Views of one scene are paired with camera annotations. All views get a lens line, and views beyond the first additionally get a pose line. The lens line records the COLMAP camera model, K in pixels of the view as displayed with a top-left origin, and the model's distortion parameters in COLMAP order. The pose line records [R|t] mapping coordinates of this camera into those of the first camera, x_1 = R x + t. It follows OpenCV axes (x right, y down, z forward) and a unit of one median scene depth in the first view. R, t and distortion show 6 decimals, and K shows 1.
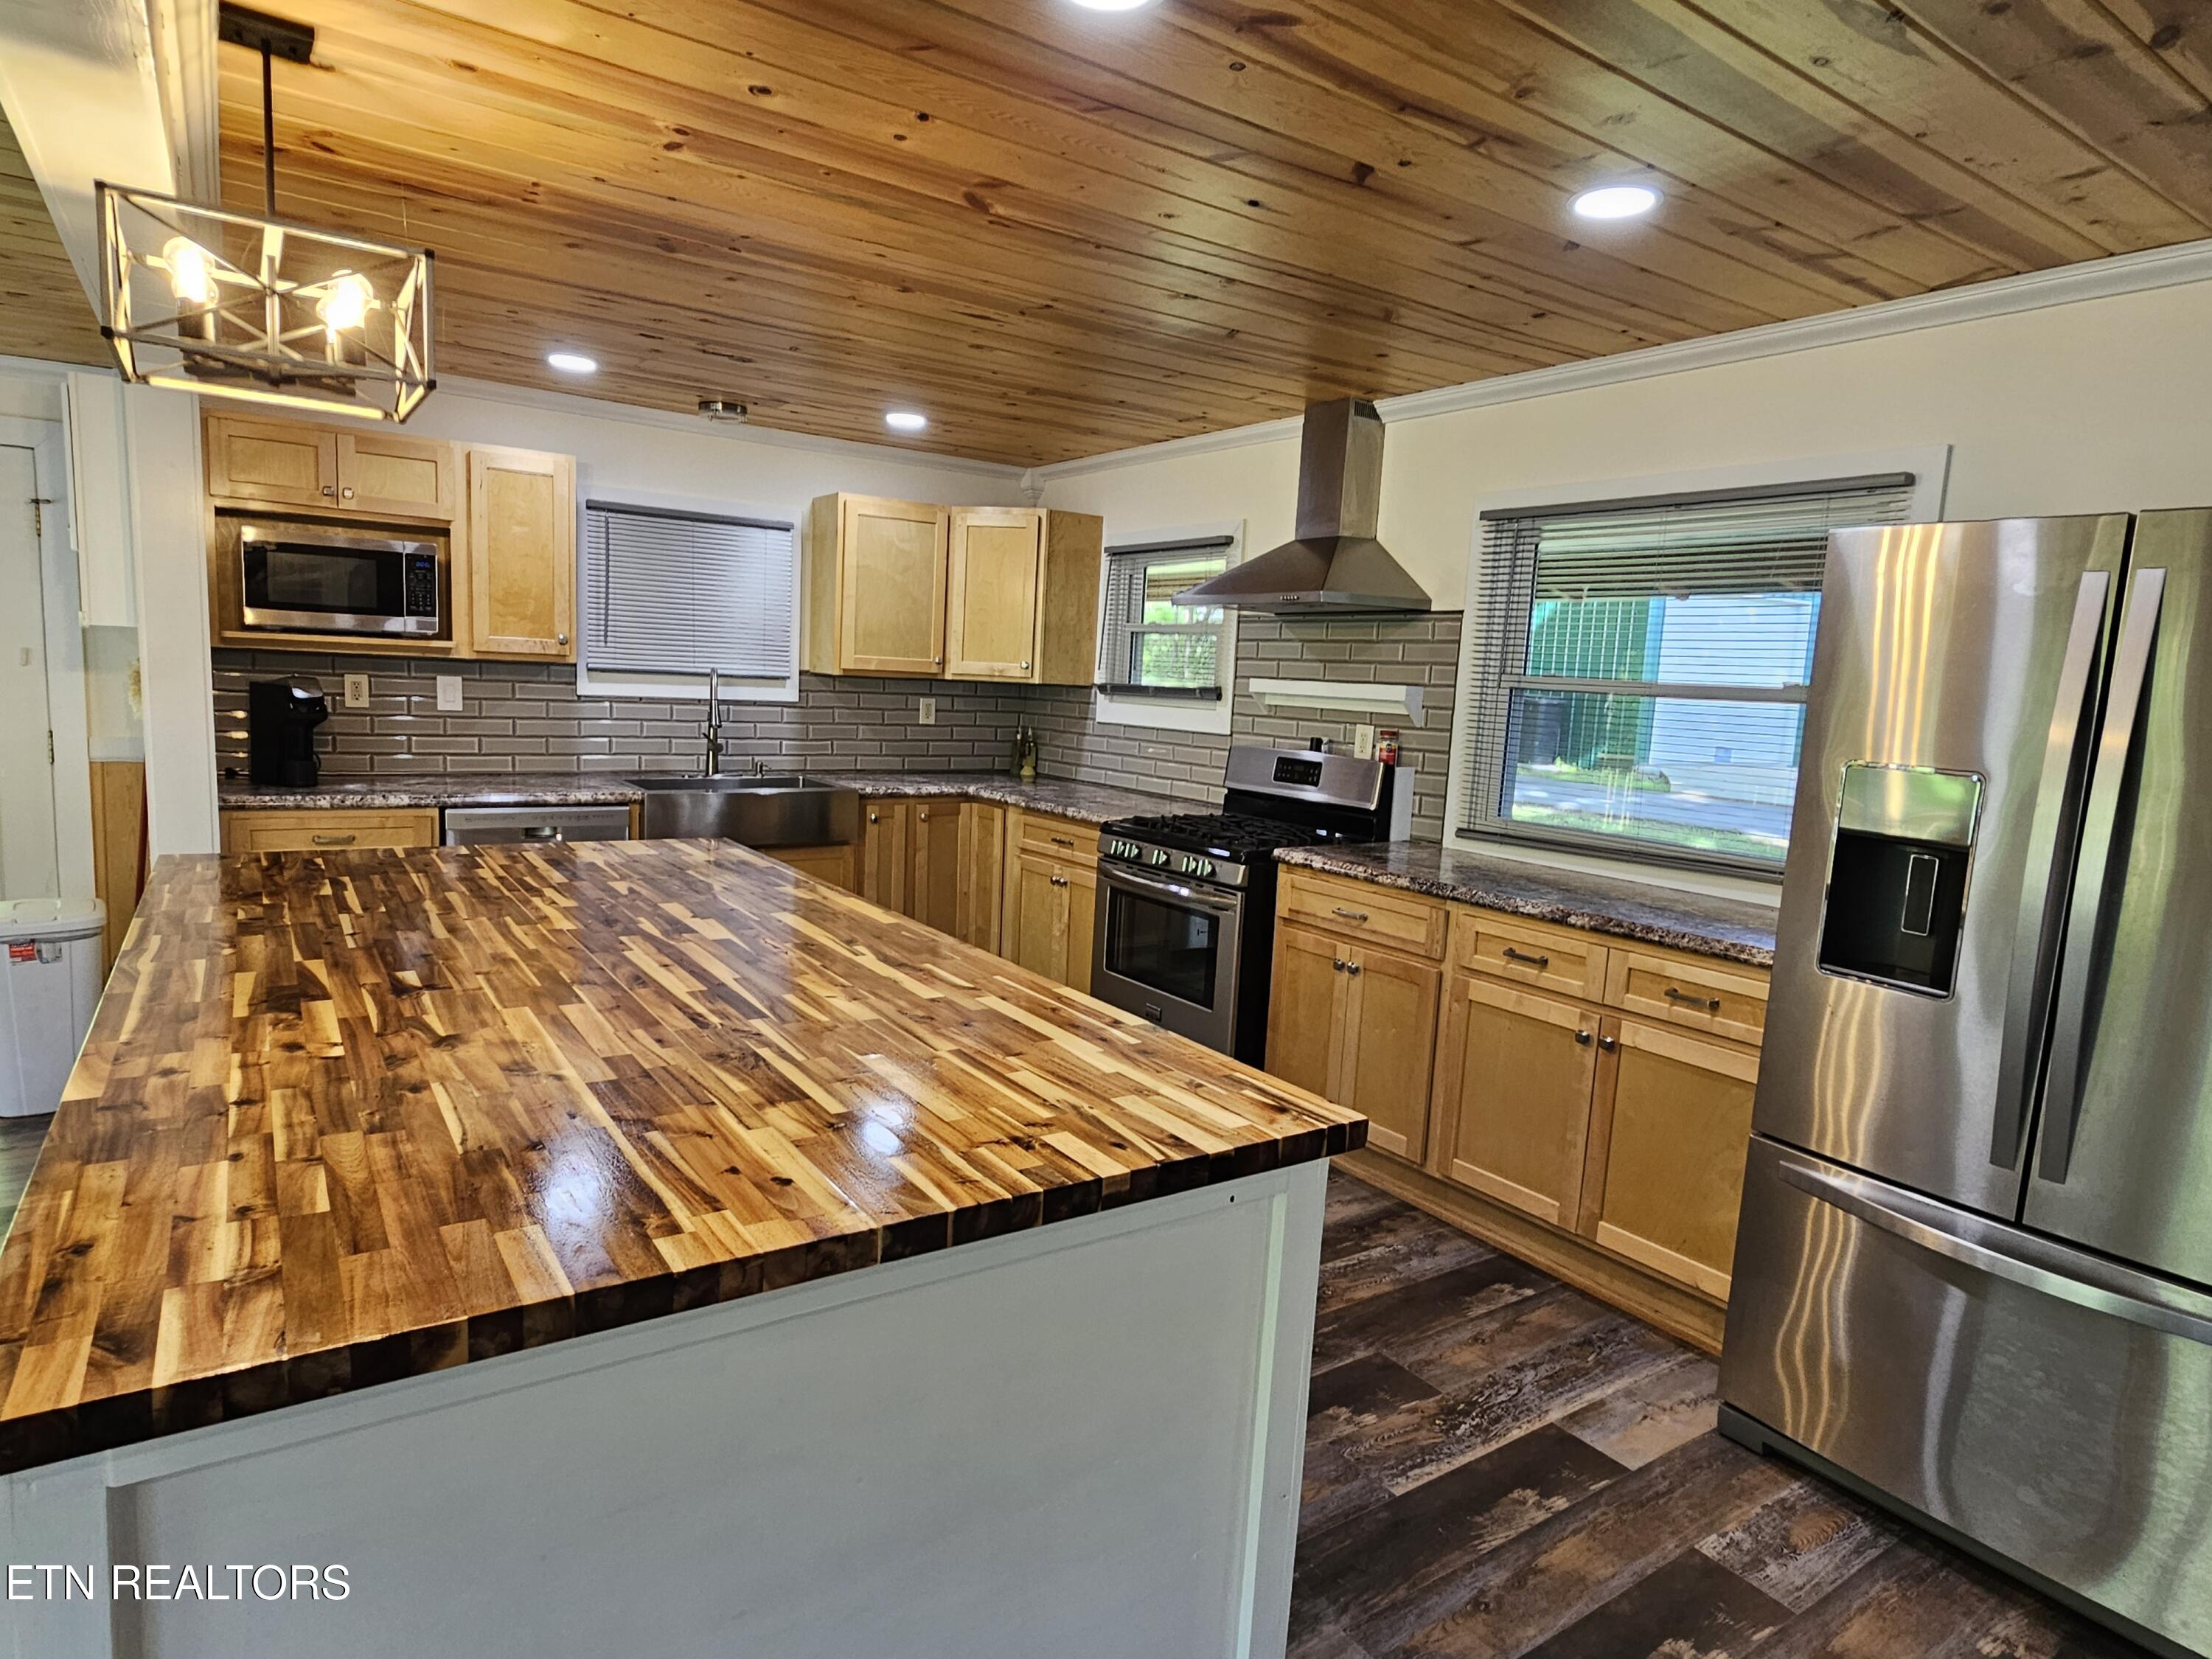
lens RADIAL K [[1242.4, 0, 1096.3], [0, 1242.4, 836.4], [0, 0, 1]] dist [-0.004711, 0.000651]
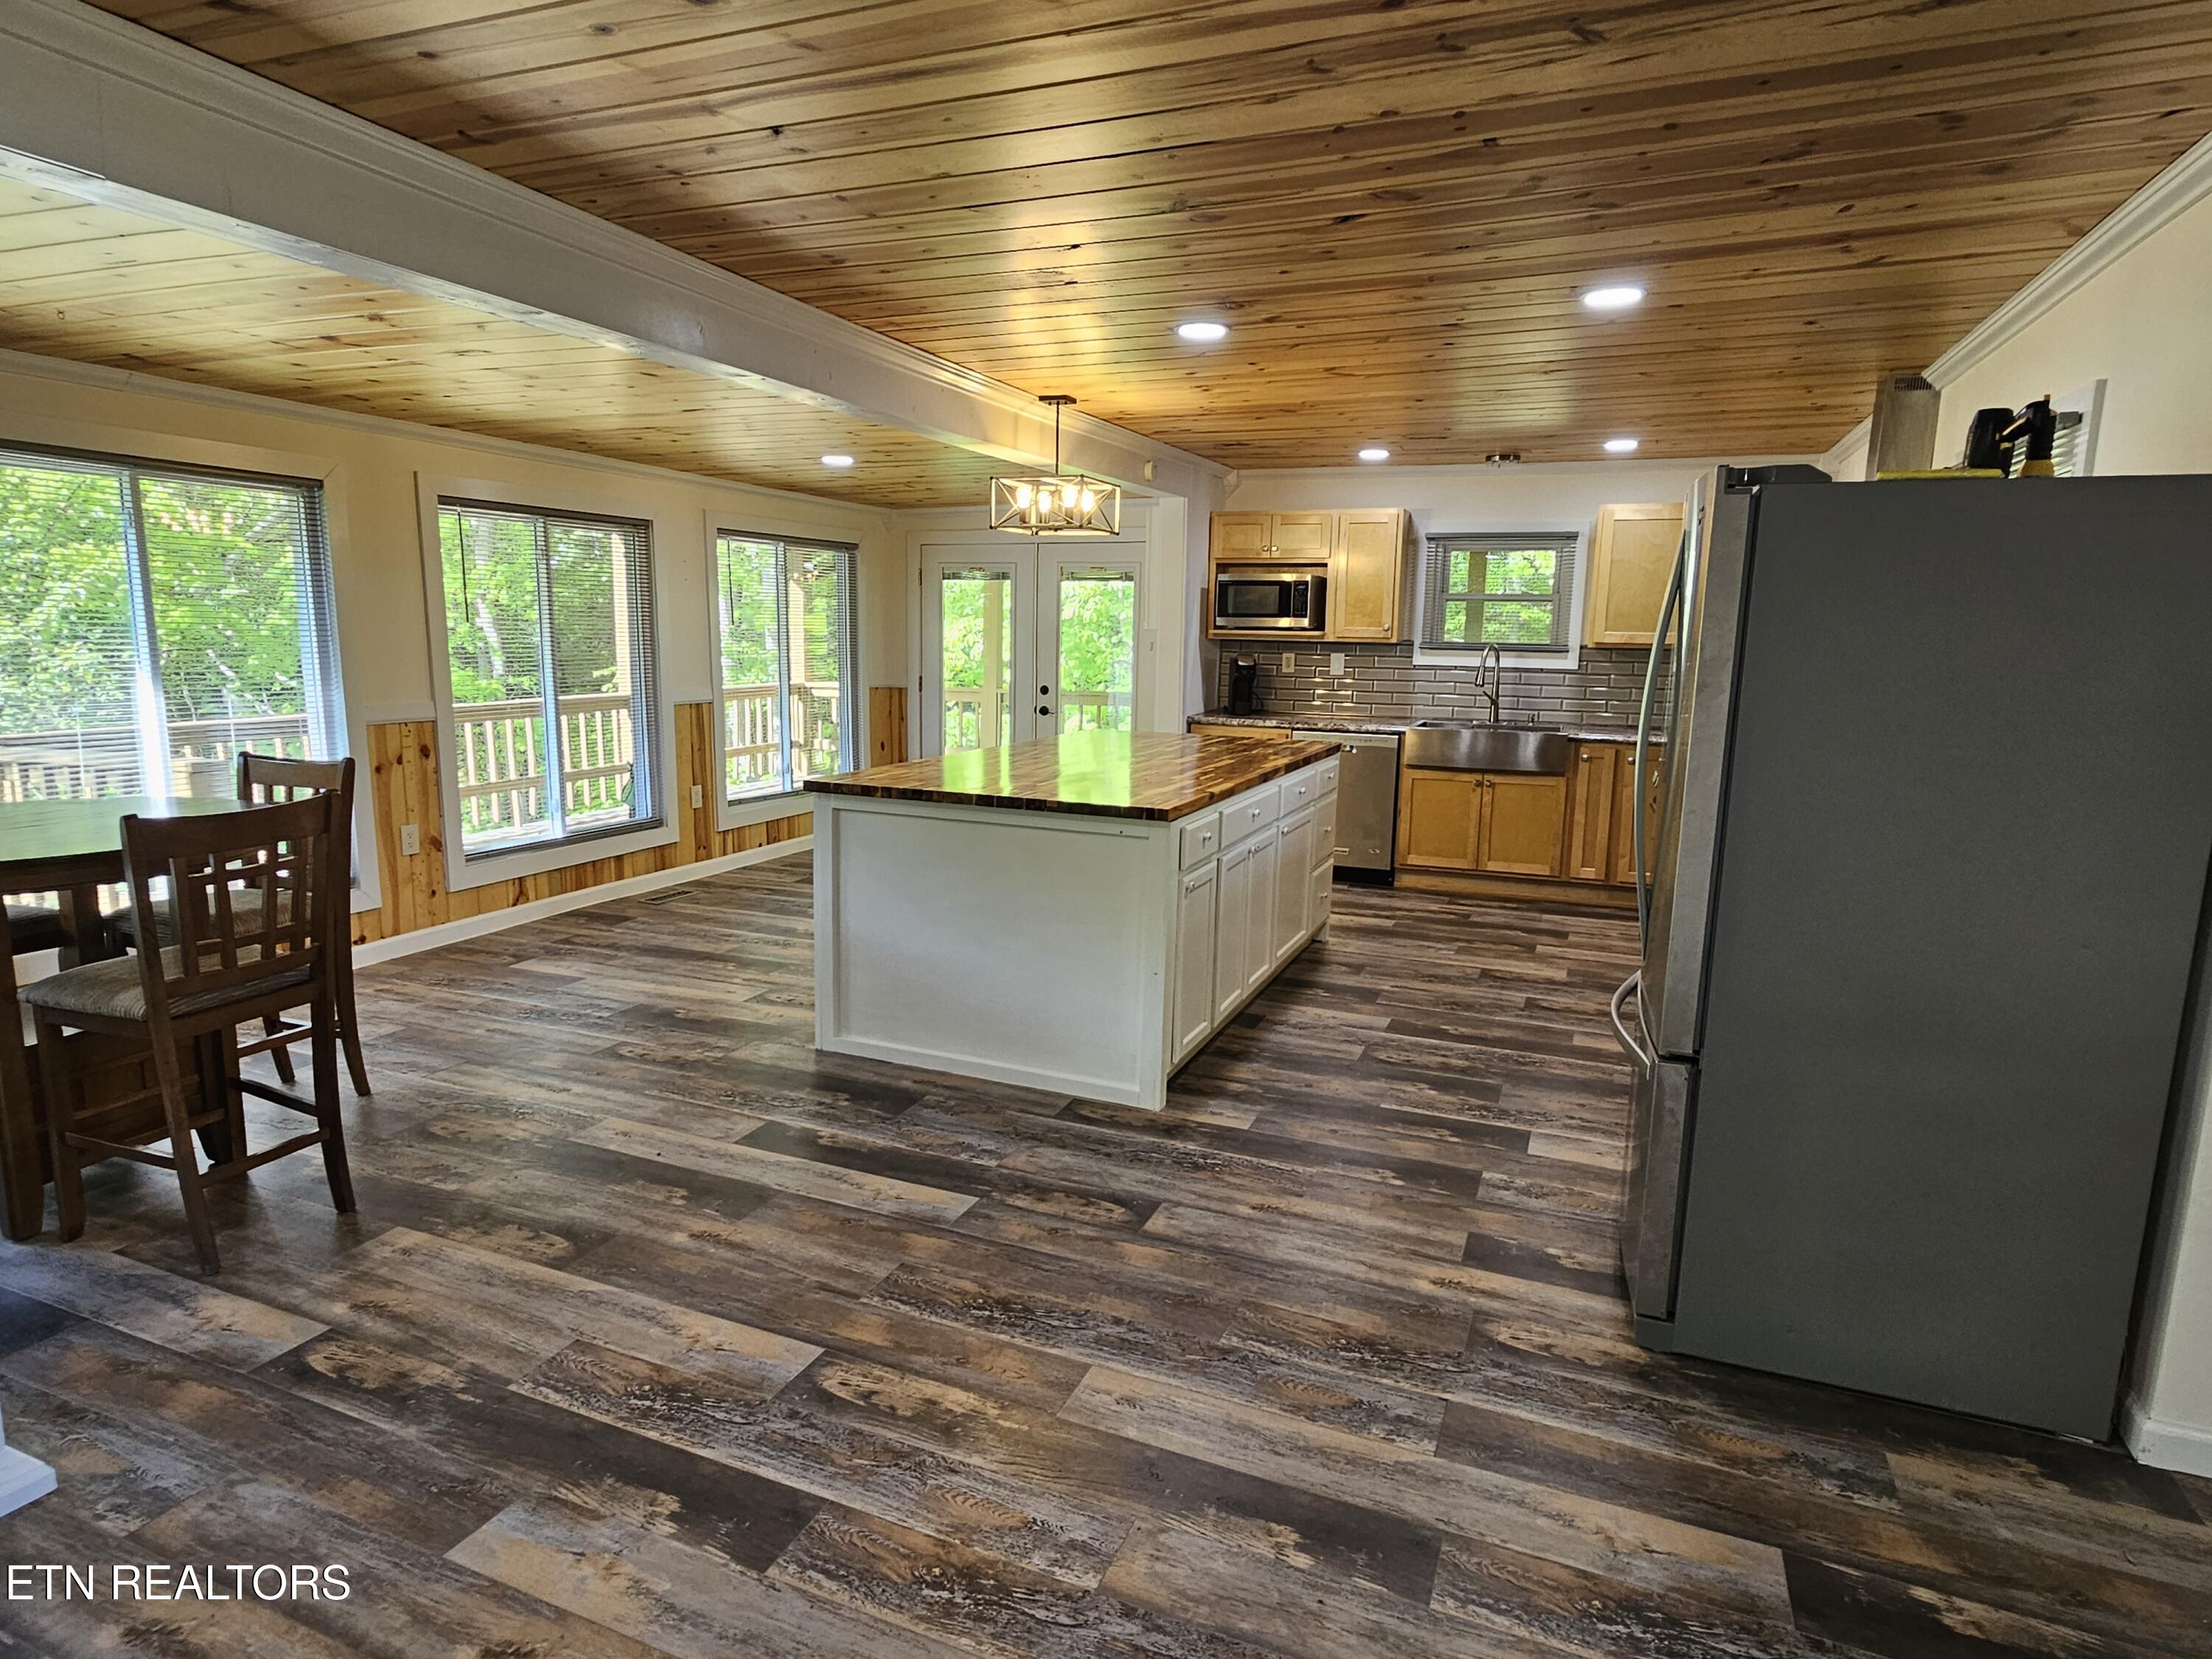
lens RADIAL K [[1240.4, 0, 1097.1], [0, 1240.4, 841.8], [0, 0, 1]] dist [-0.000644, -0.001915]
pose [[0.546339, 0.103786, -0.831109, 0.730444], [-0.099773, 0.993292, 0.058452, 0.055127], [0.831600, 0.050988, 0.553029, -0.150399]]
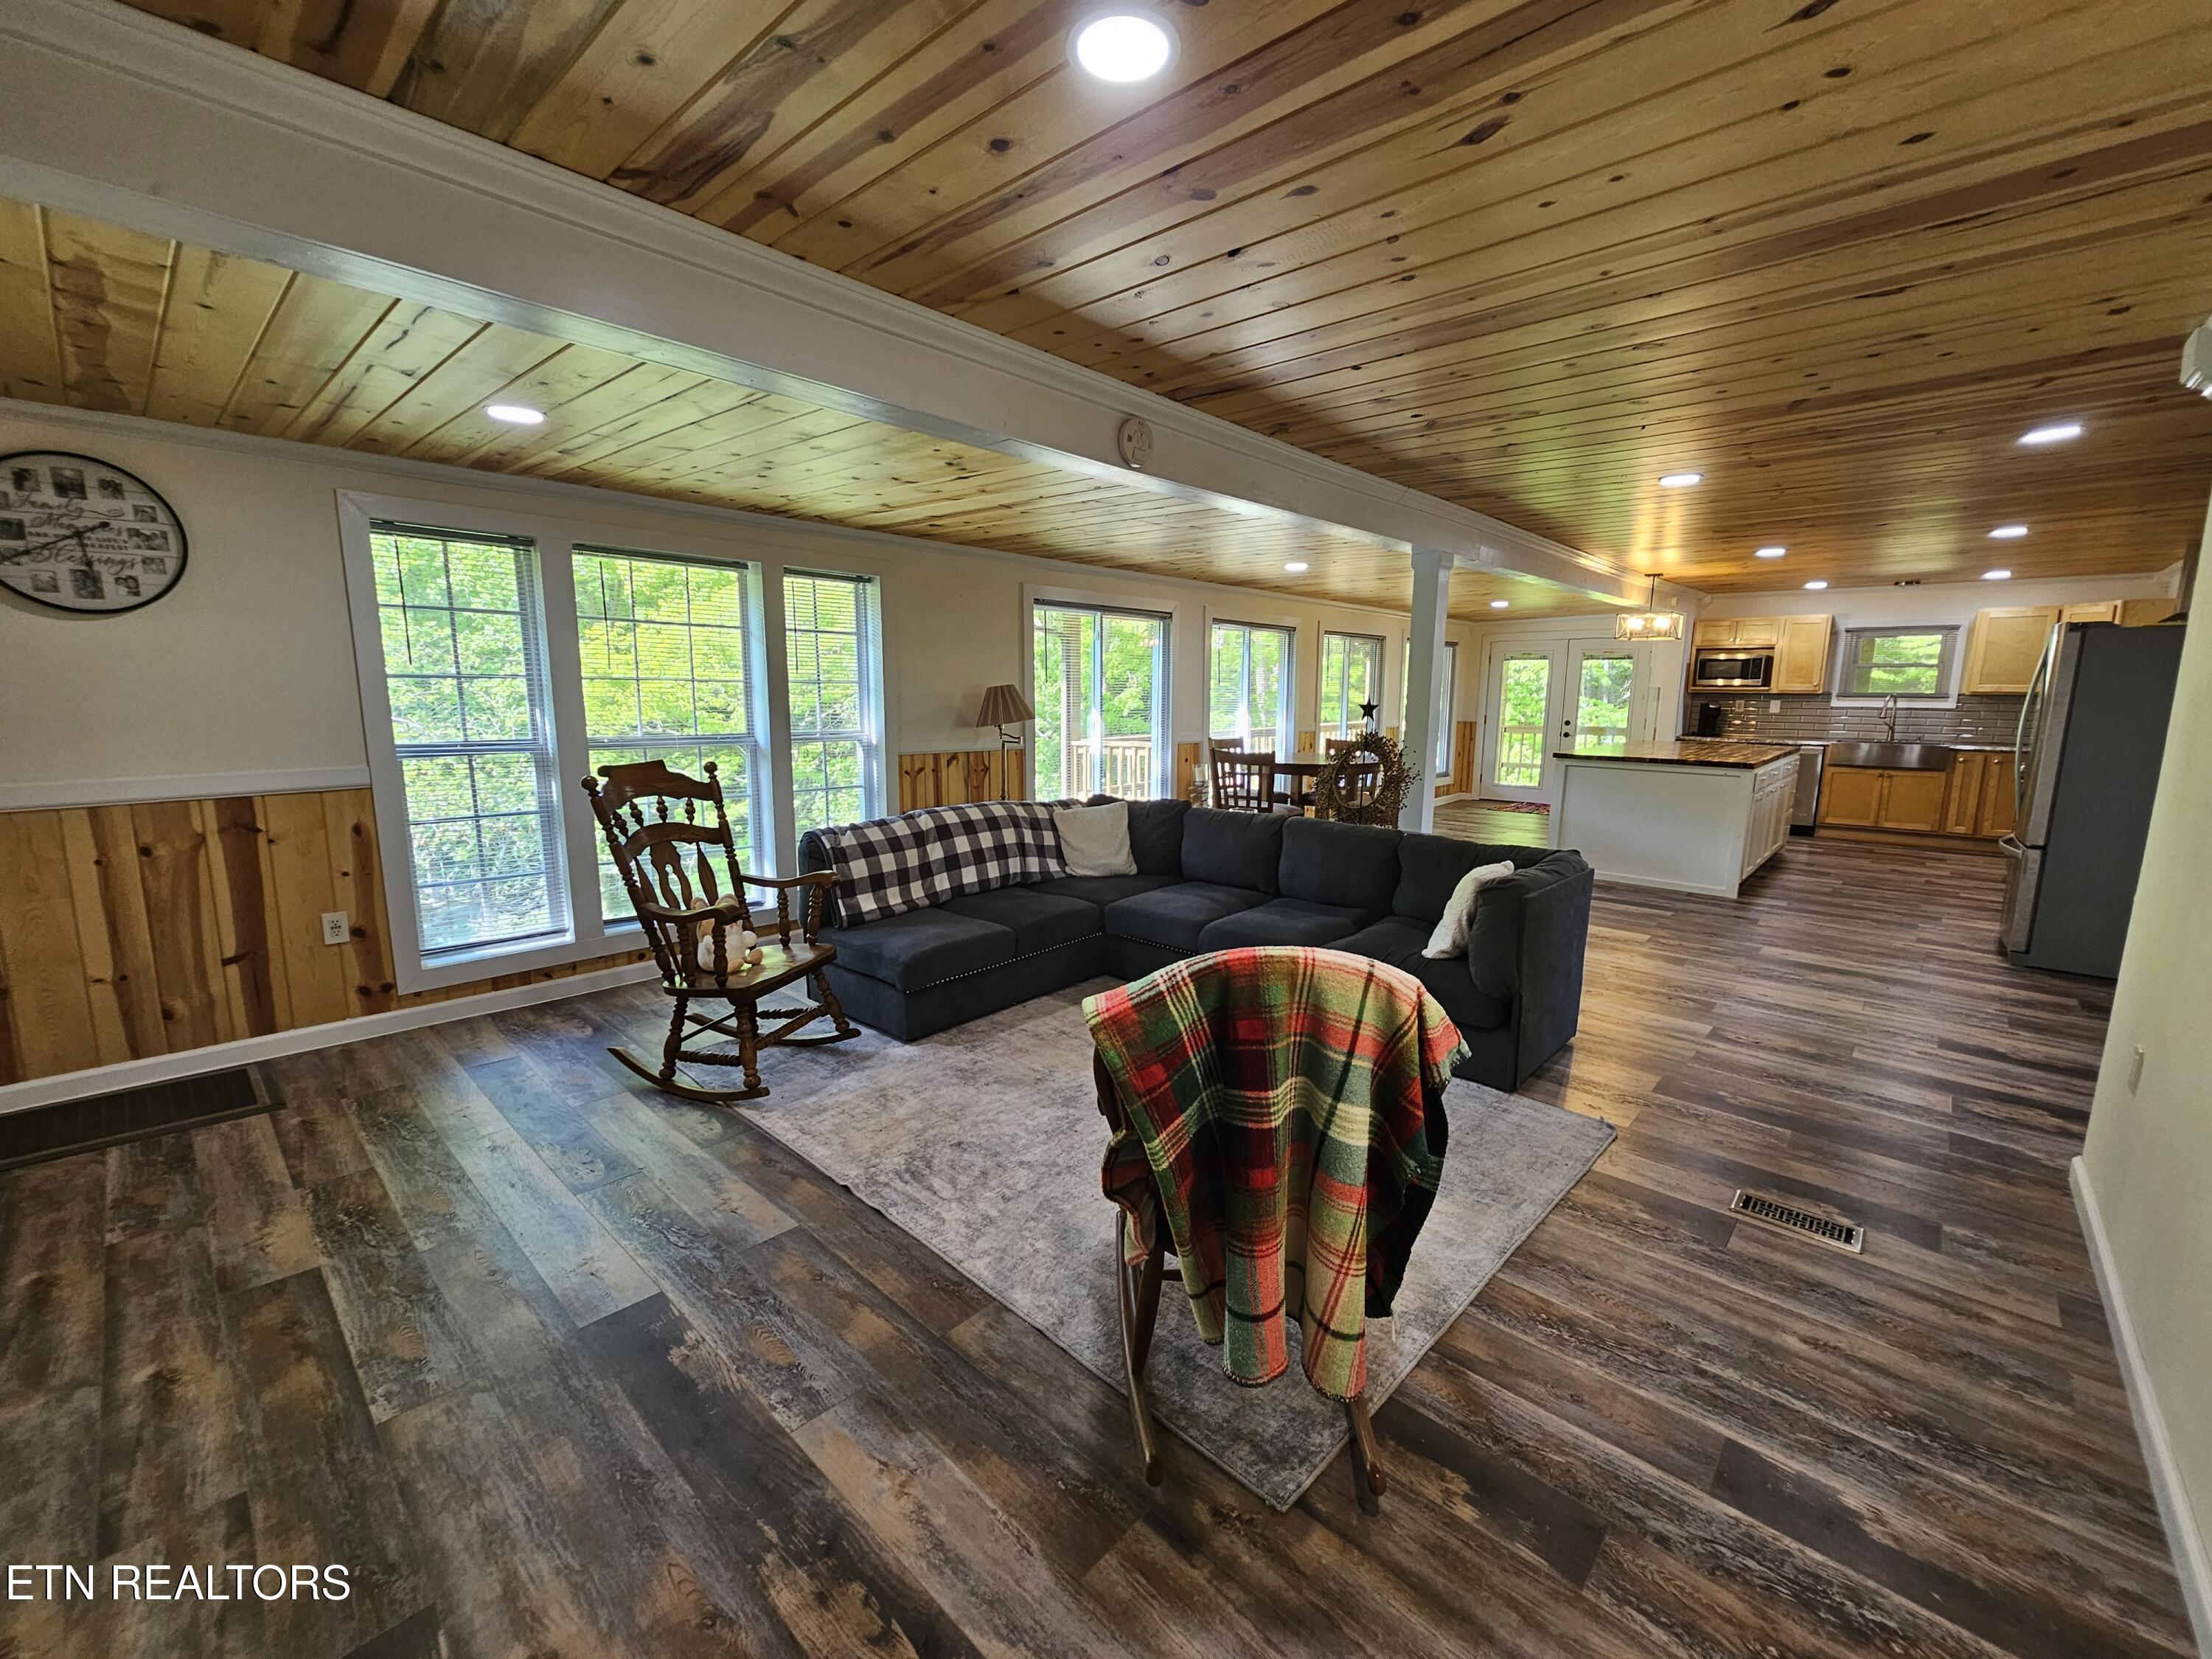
lens RADIAL K [[910.8, 0, 1101.2], [0, 910.8, 836.3], [0, 0, 1]] dist [0.000738, -0.001495]
pose [[0.222331, 0.112003, -0.968517, 1.216340], [-0.122175, 0.988750, 0.086296, 0.189893], [0.967286, 0.099143, 0.233514, -0.943942]]
